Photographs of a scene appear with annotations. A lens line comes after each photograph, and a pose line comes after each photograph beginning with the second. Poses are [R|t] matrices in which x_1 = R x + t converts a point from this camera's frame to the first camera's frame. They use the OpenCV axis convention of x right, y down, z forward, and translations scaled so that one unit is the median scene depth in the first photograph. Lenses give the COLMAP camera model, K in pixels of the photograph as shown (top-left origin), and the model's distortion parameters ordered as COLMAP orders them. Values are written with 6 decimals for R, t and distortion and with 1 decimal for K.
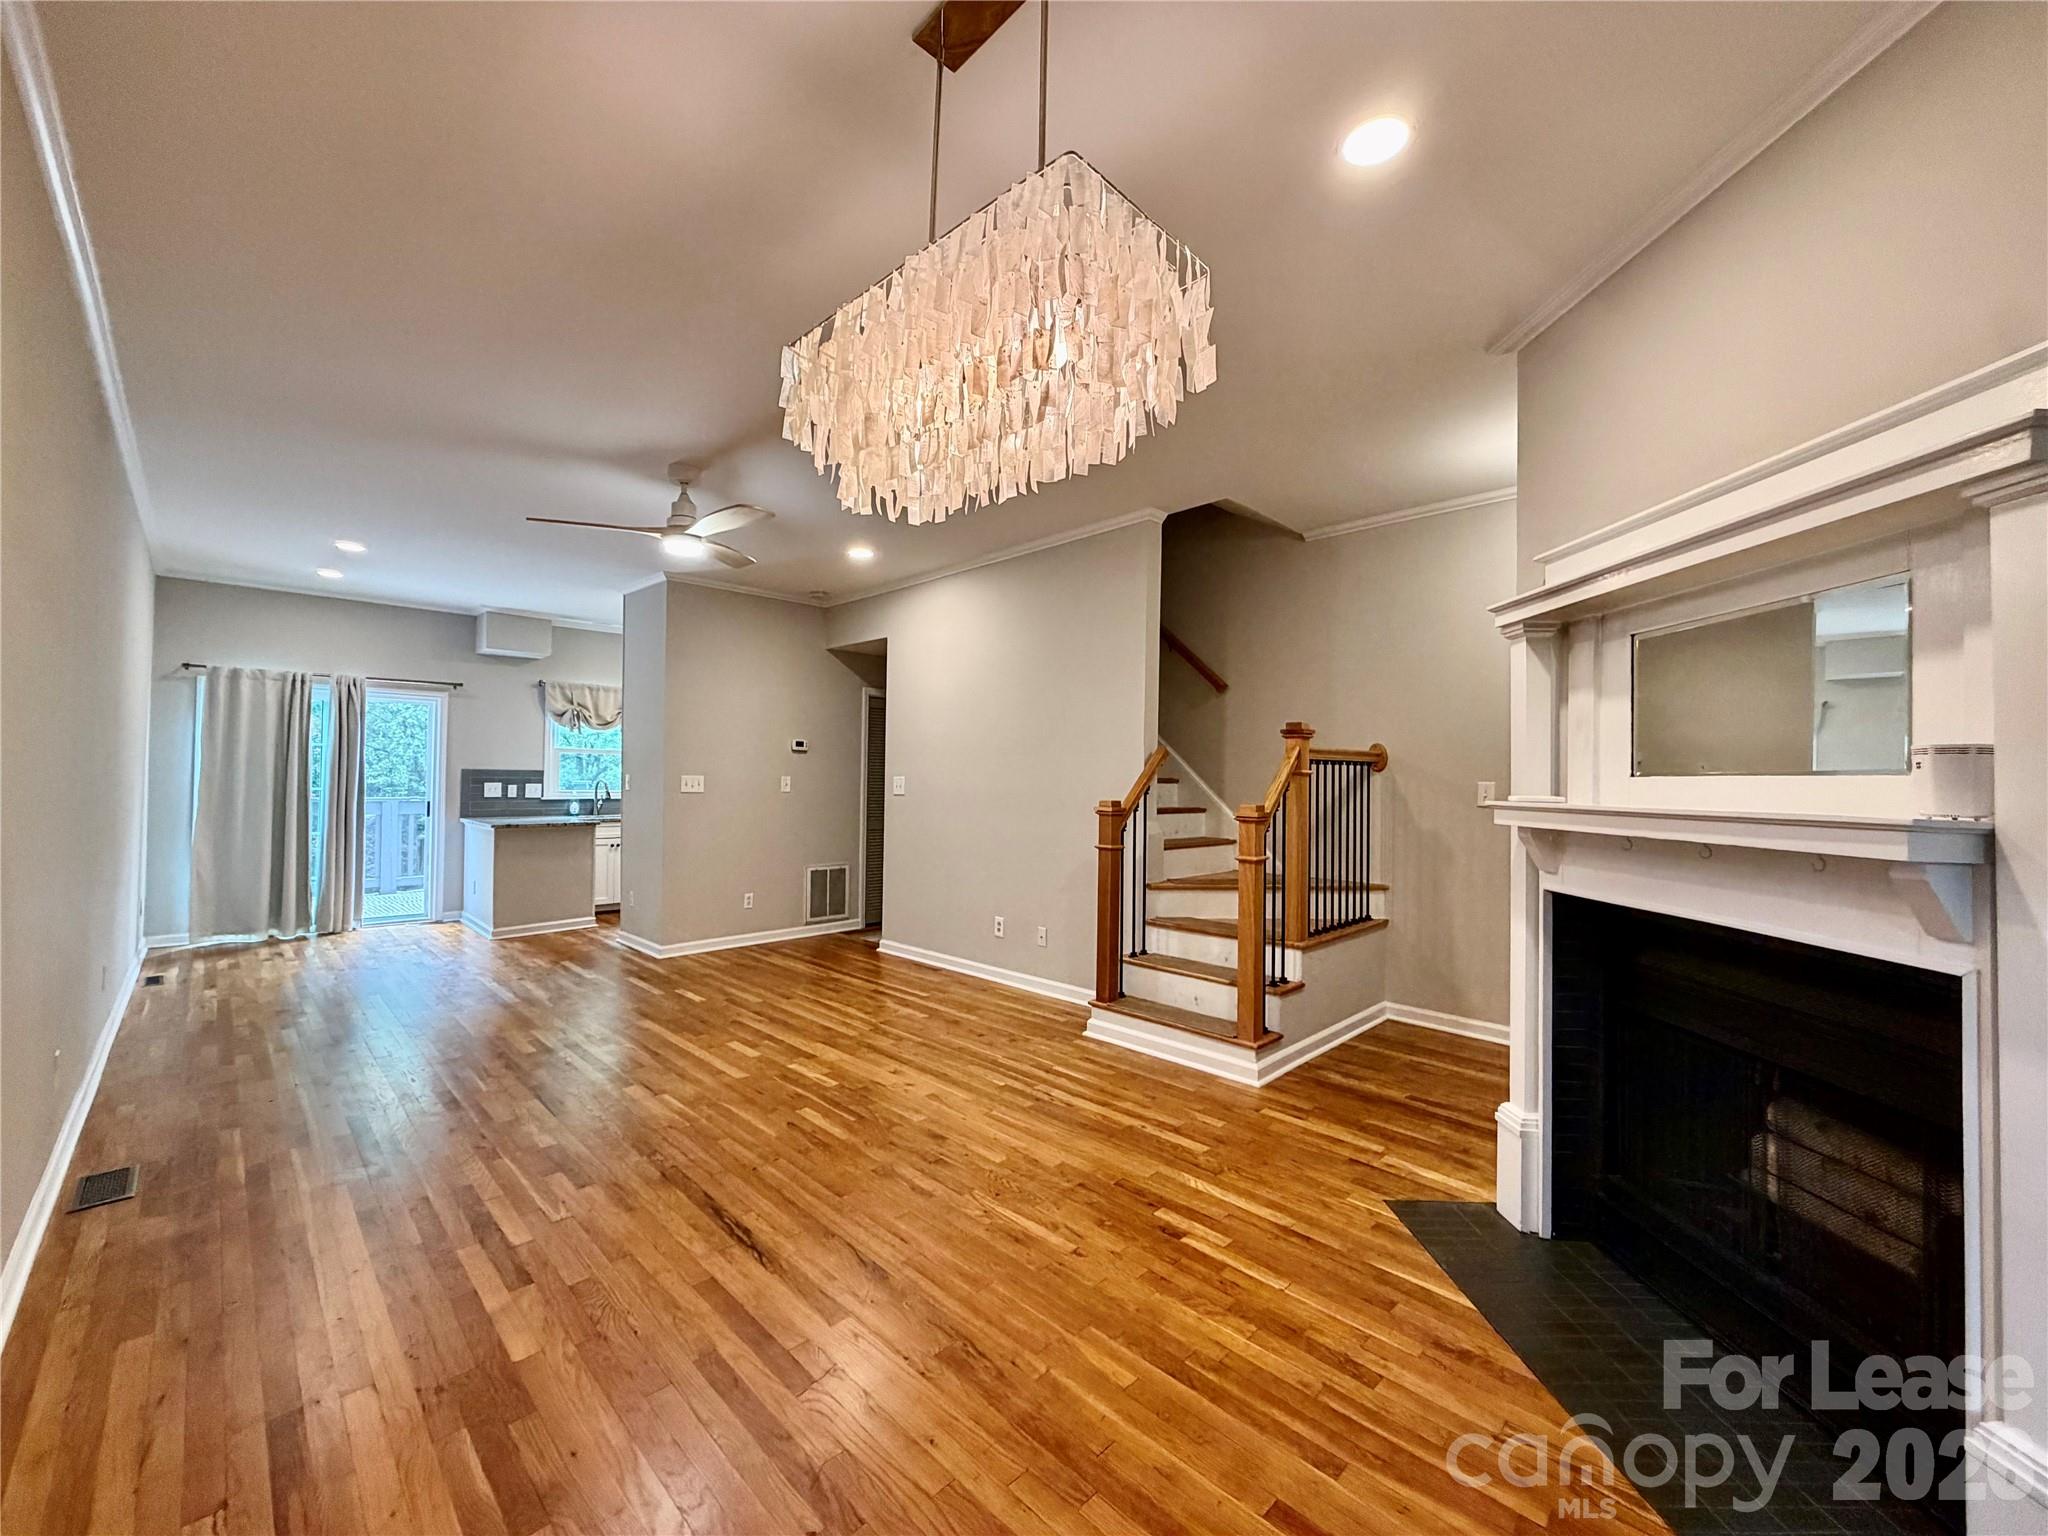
lens RADIAL K [[818.2, 0, 1028.5], [0, 818.2, 762.5], [0, 0, 1]] dist [0.004014, 0.000399]
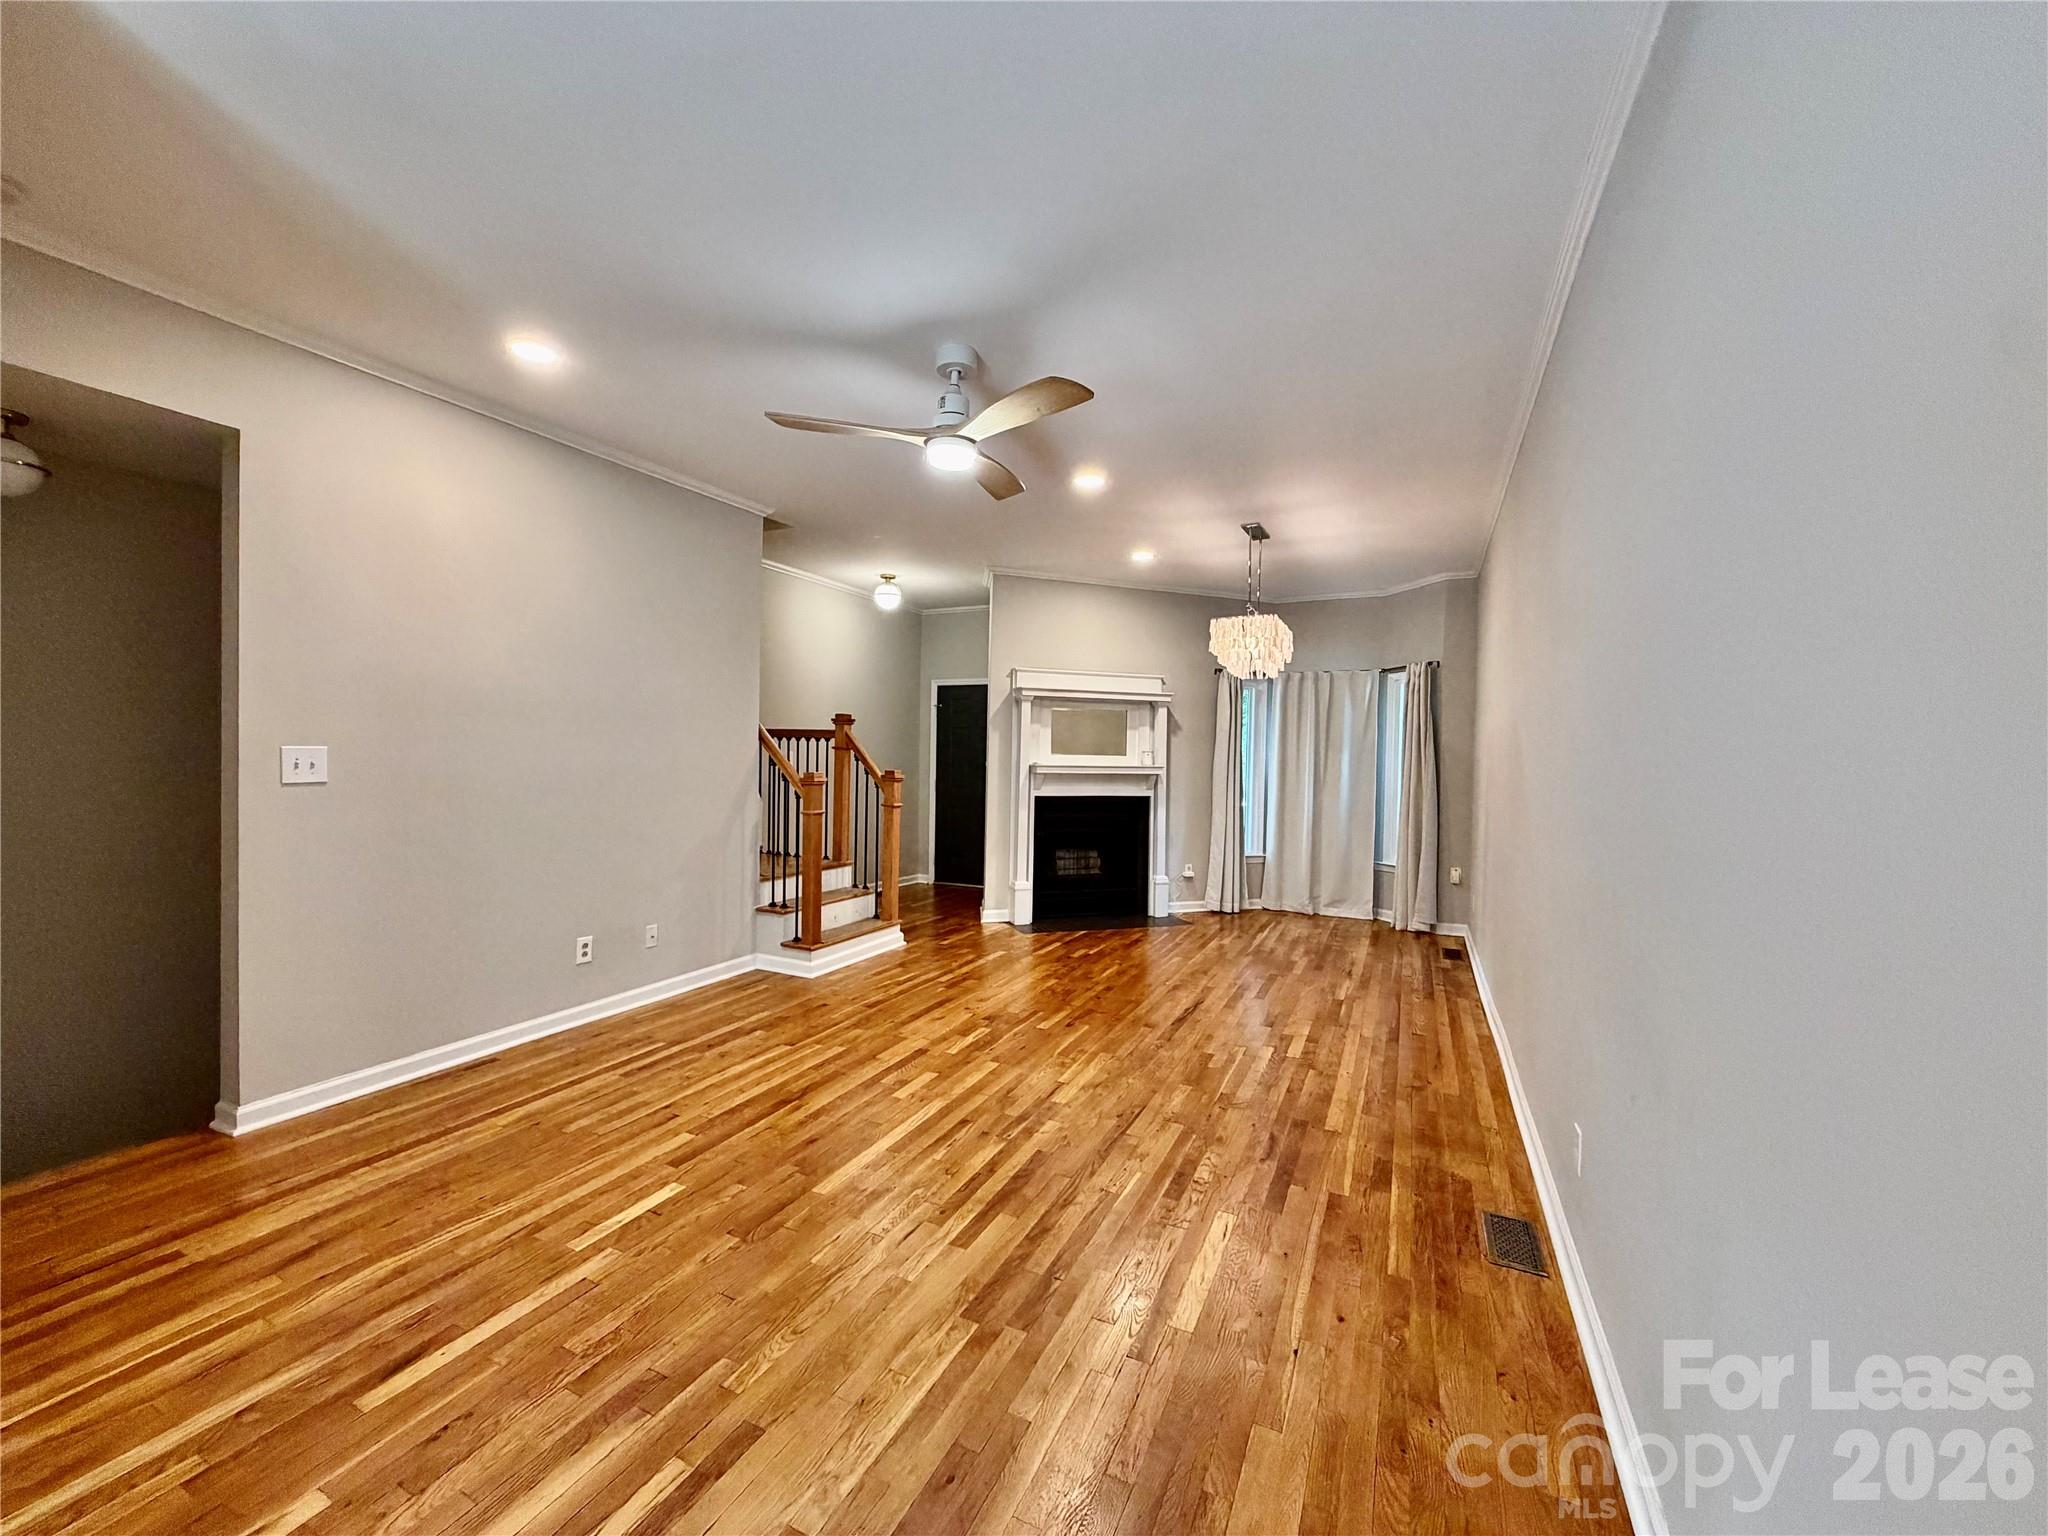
lens RADIAL K [[818.2, 0, 1021.3], [0, 818.2, 771.7], [0, 0, 1]] dist [0.004014, 0.000399]
pose [[-0.333289, -0.035200, 0.942167, -1.182829], [-0.041285, 0.998889, 0.022715, 0.010810], [-0.941920, -0.031327, -0.334372, 1.217352]]
